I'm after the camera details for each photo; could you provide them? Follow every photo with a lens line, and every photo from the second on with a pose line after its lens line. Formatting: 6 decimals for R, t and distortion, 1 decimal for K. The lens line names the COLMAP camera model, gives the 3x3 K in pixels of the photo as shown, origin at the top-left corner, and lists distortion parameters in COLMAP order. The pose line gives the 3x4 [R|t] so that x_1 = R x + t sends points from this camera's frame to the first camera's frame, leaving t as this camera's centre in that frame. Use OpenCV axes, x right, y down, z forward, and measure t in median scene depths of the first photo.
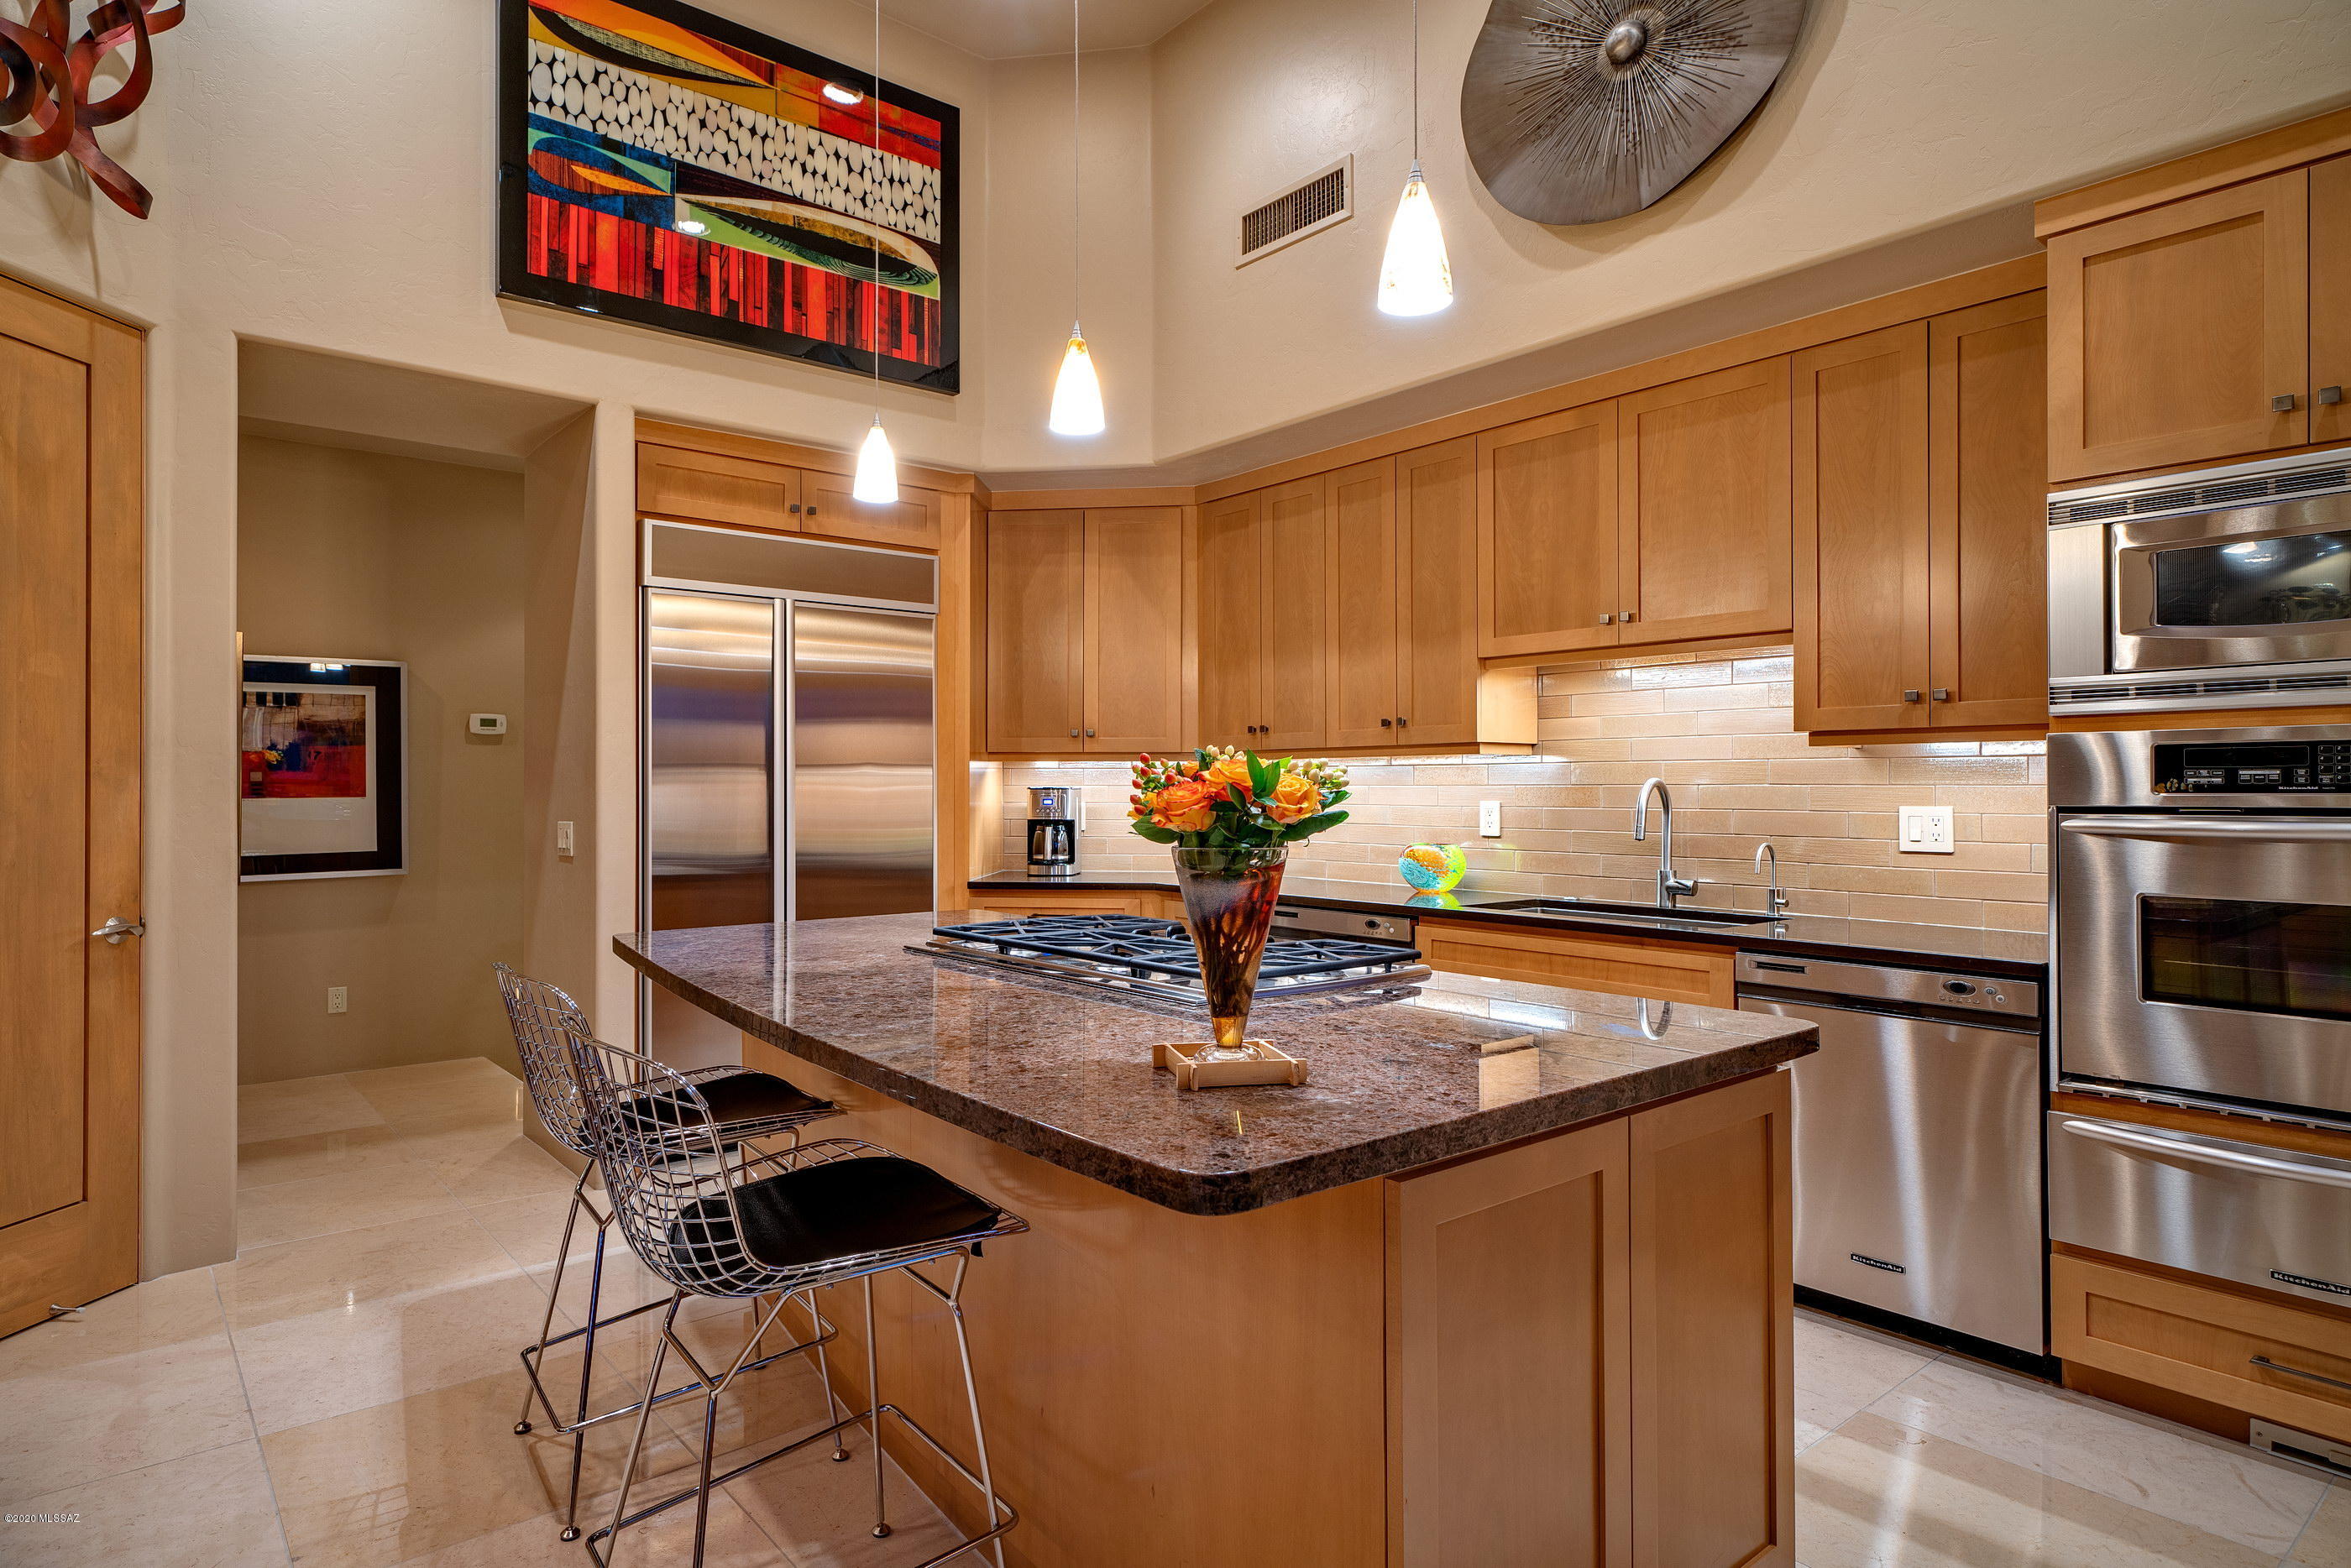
lens RADIAL K [[1282.4, 0, 1175.5], [0, 1282.4, 784.0], [0, 0, 1]] dist [0.001941, 0.000413]
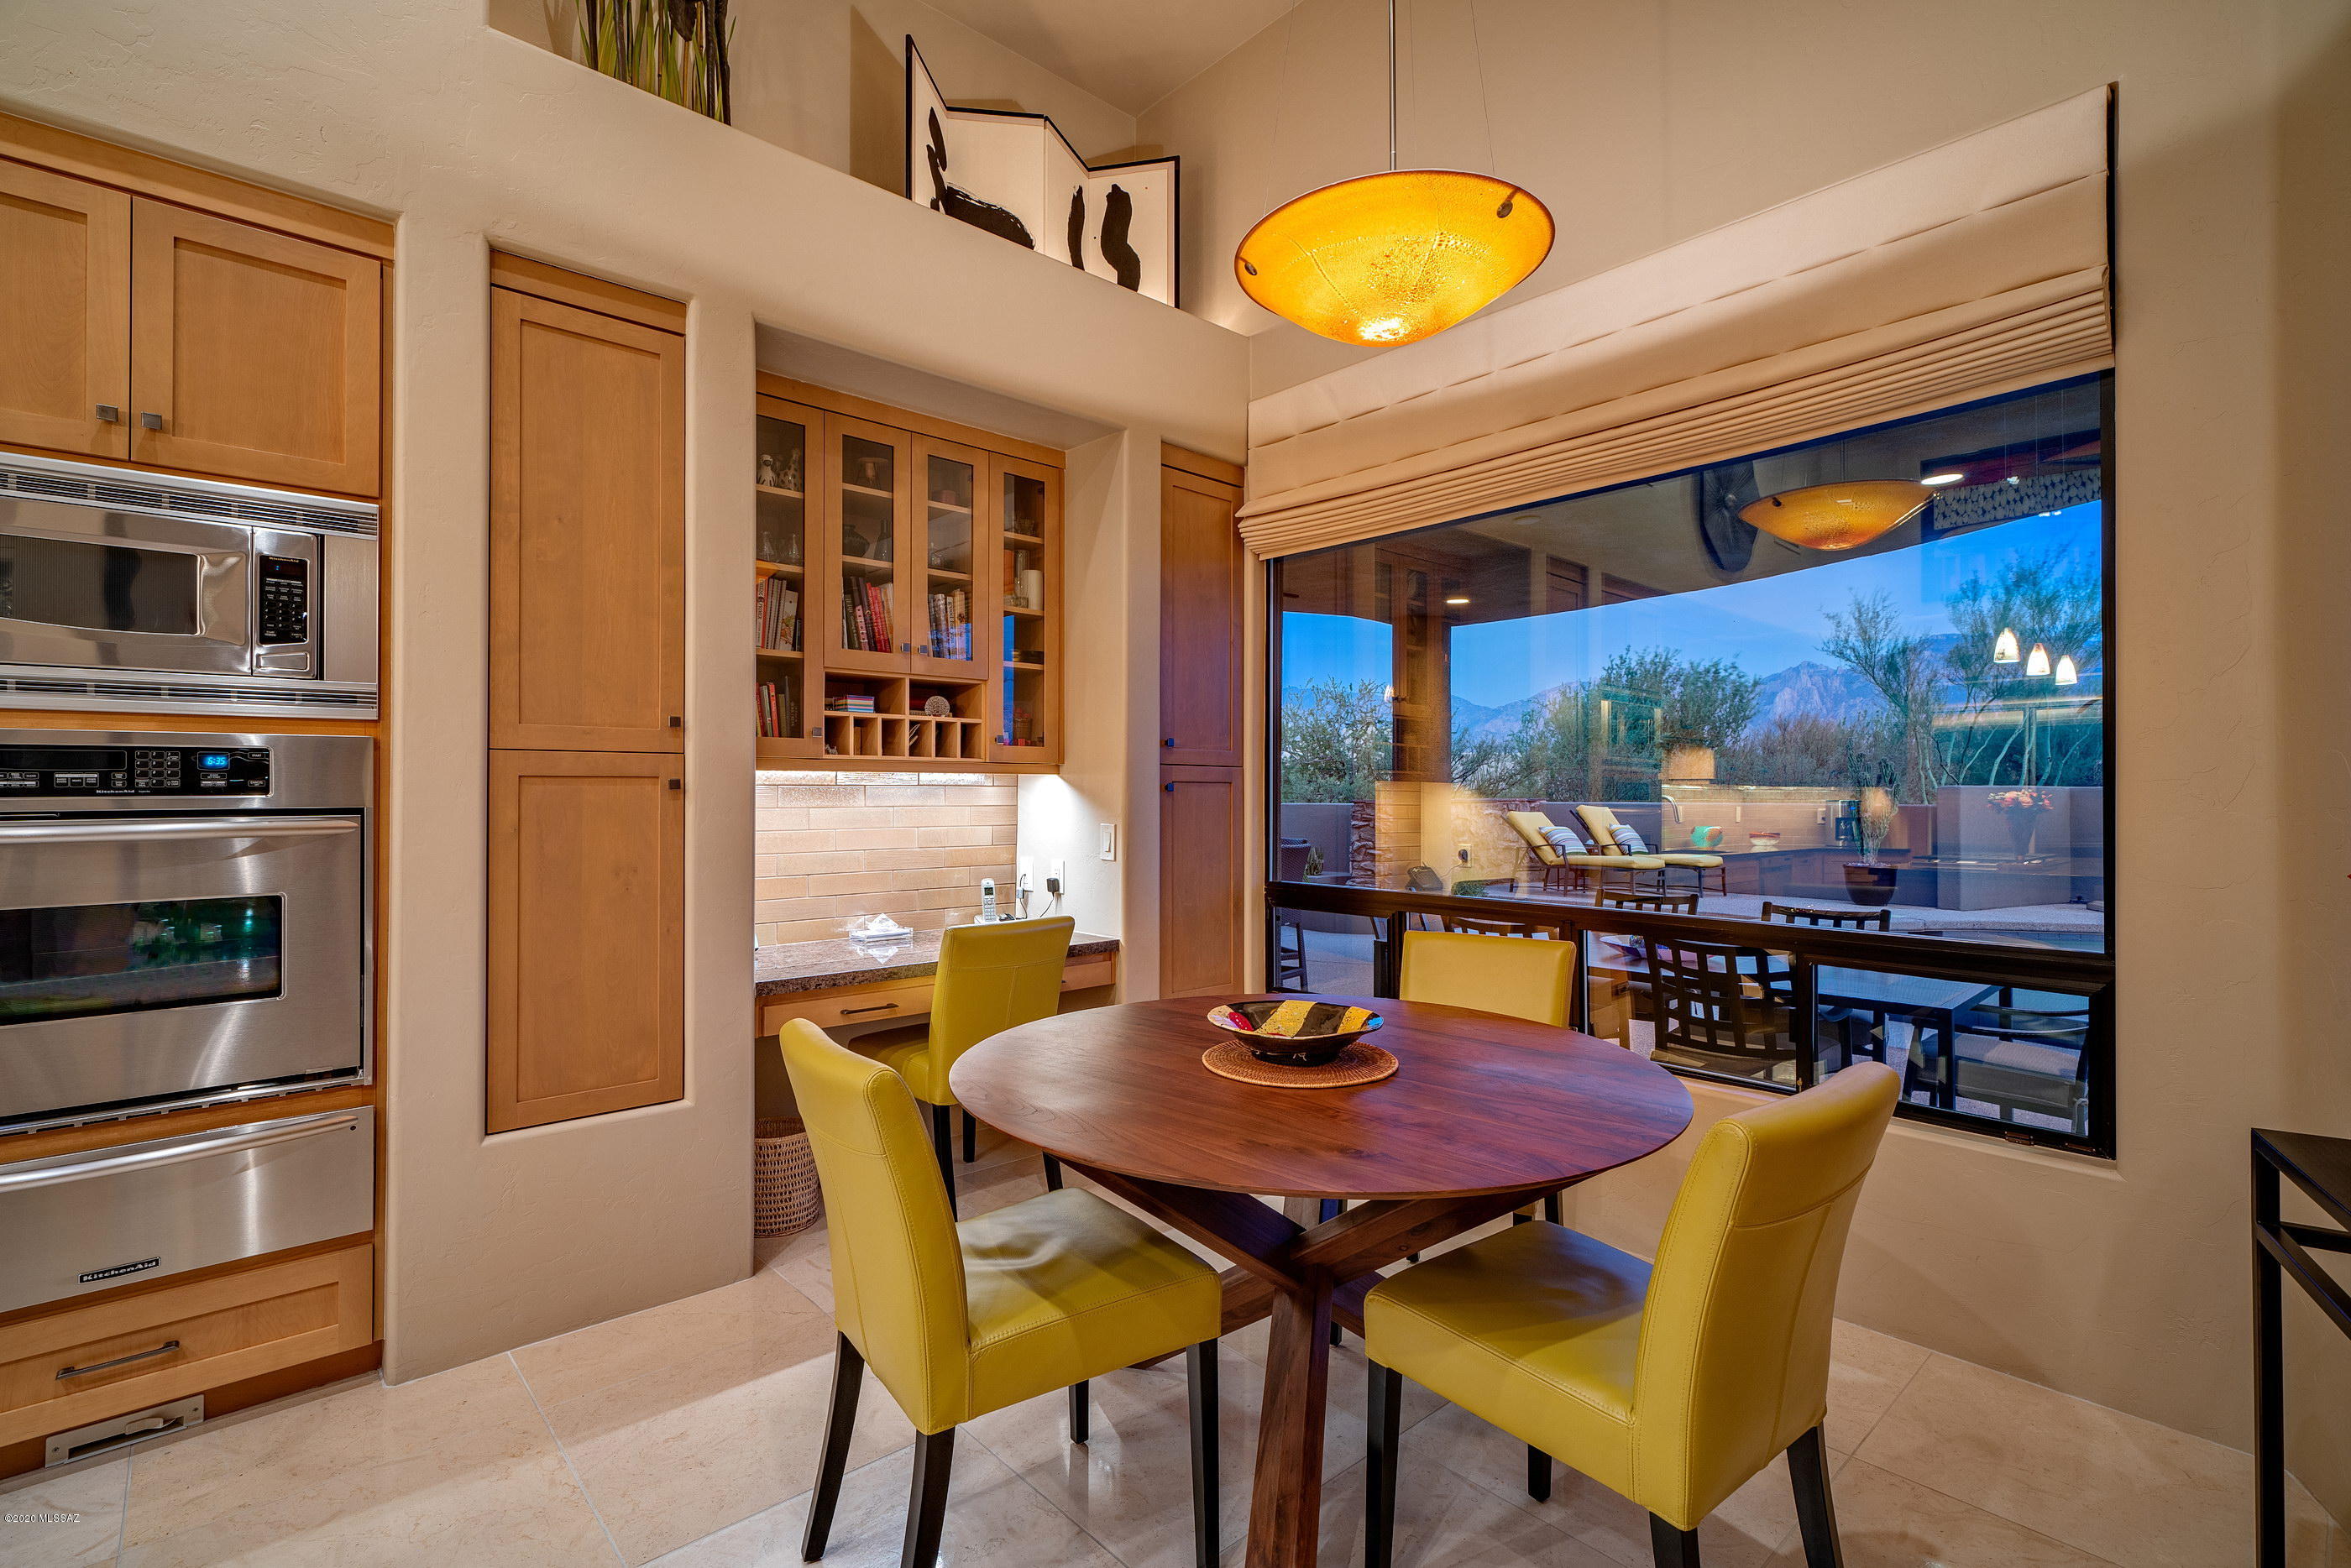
lens RADIAL K [[1095.9, 0, 1175.5], [0, 1095.9, 784.0], [0, 0, 1]] dist [0.003847, 0.001290]
pose [[-0.025048, 0.006664, 0.999664, -0.023904], [-0.001873, 0.999976, -0.006713, 0.001308], [-0.999684, -0.002041, -0.025035, 0.158022]]
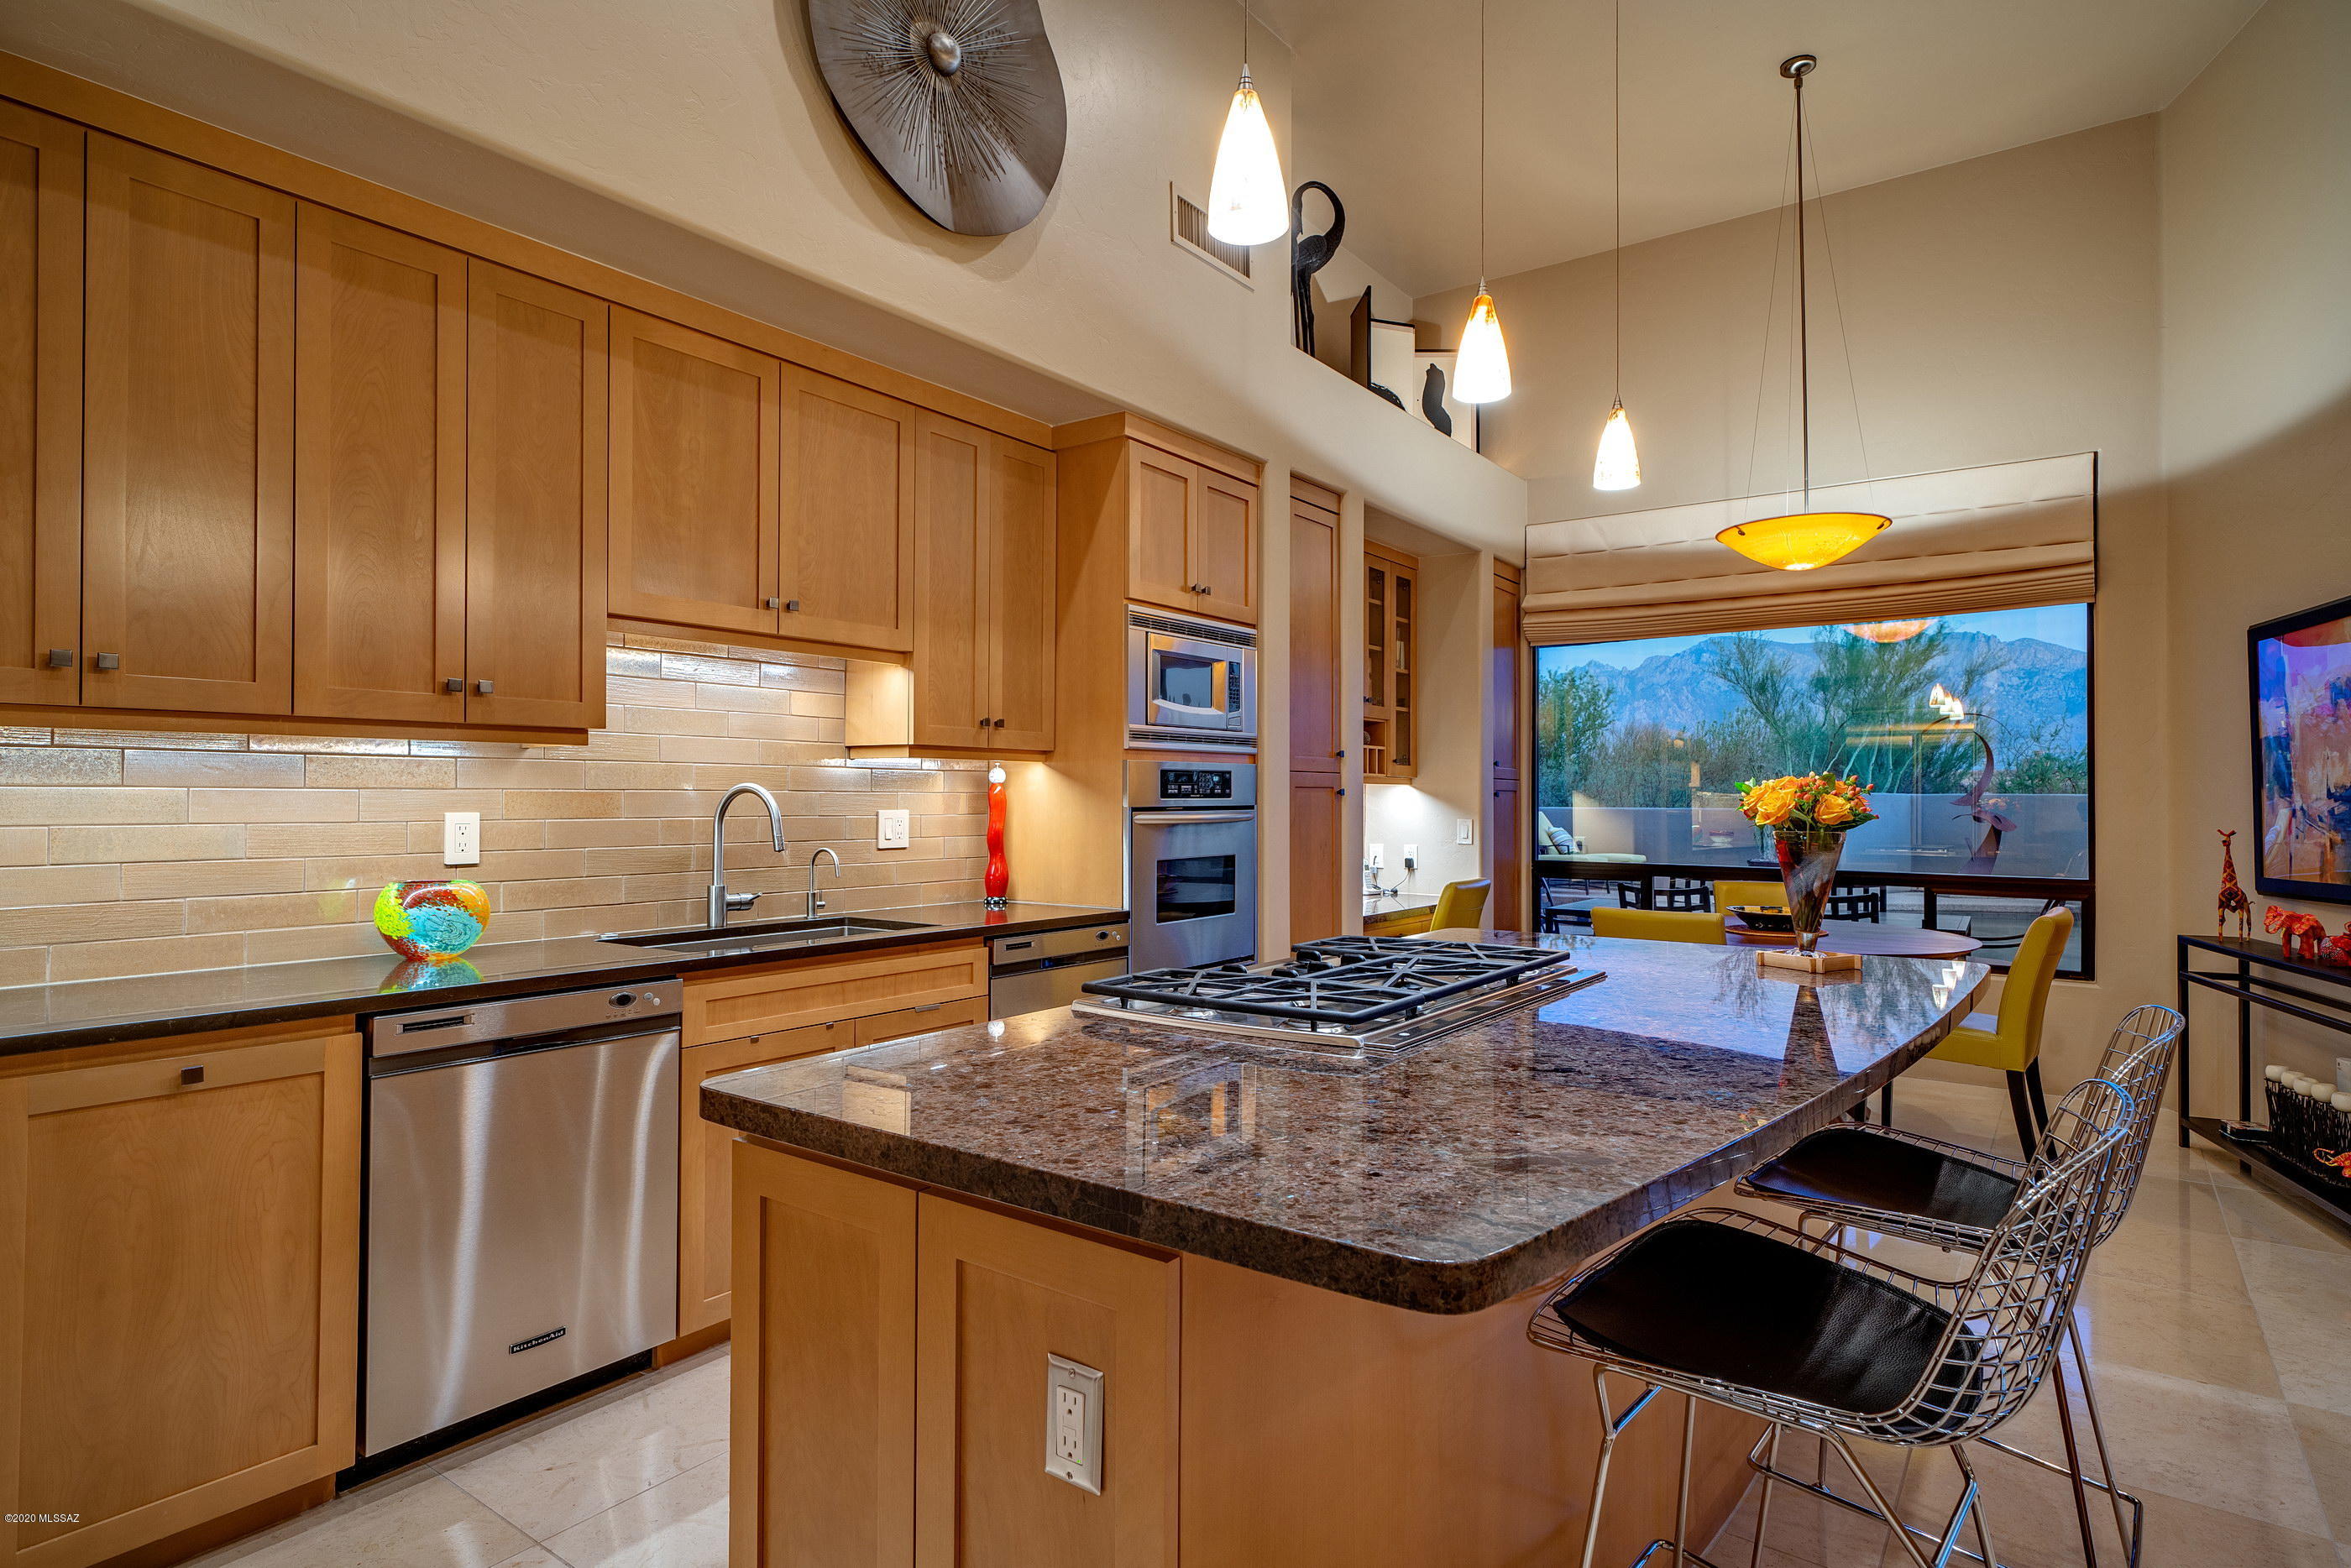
lens RADIAL K [[1282.4, 0, 1175.5], [0, 1282.4, 784.0], [0, 0, 1]] dist [0.001941, 0.000413]
pose [[-0.235742, 0.007095, 0.971790, -0.811621], [-0.007252, 0.999933, -0.009060, 0.002822], [-0.971789, -0.009183, -0.235675, 1.290091]]
